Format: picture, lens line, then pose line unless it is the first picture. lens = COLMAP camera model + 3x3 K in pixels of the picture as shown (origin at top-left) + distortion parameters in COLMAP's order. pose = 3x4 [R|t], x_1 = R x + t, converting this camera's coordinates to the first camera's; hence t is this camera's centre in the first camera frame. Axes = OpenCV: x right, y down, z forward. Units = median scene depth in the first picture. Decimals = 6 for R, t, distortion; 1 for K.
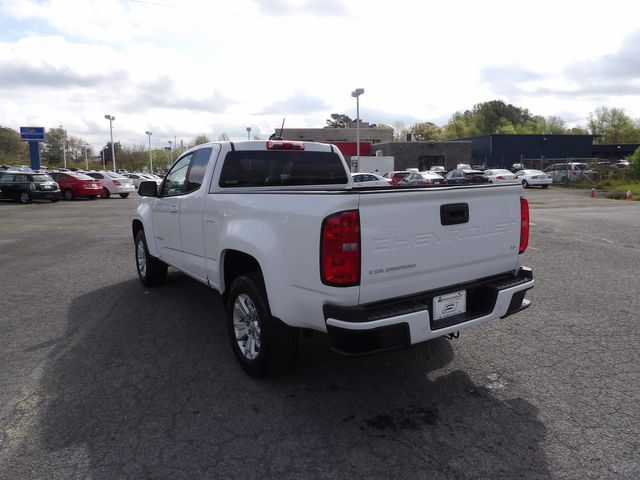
lens RADIAL K [[453.7, 0, 322.7], [0, 453.7, 237.2], [0, 0, 1]] dist [-0.019246, 0.025573]
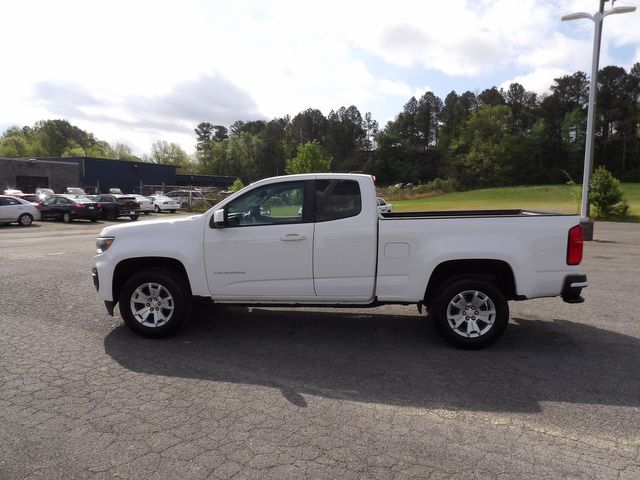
lens RADIAL K [[453.7, 0, 321.6], [0, 453.7, 240.6], [0, 0, 1]] dist [-0.019246, 0.025573]
pose [[0.609057, -0.056708, 0.791097, -1.145478], [0.092877, 0.995678, -0.000132, -0.051640], [-0.787670, 0.073555, 0.611691, 0.371638]]
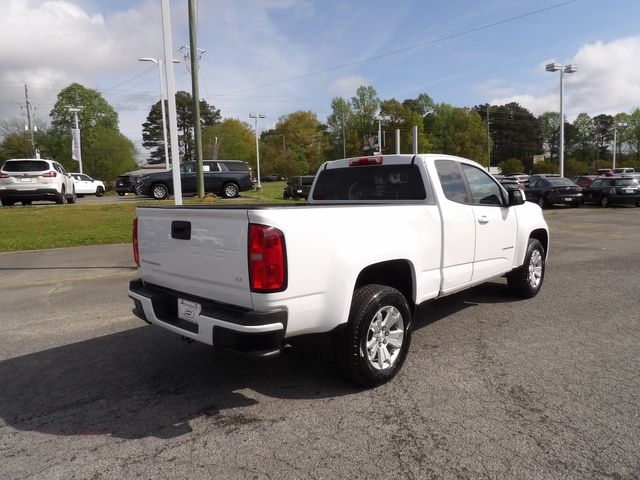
lens RADIAL K [[453.7, 0, 320.4], [0, 453.7, 235.7], [0, 0, 1]] dist [-0.019246, 0.025573]
pose [[0.224100, 0.105350, -0.968855, 0.927387], [-0.112504, 0.990290, 0.081658, -0.106719], [0.968051, 0.090700, 0.233777, 0.676074]]
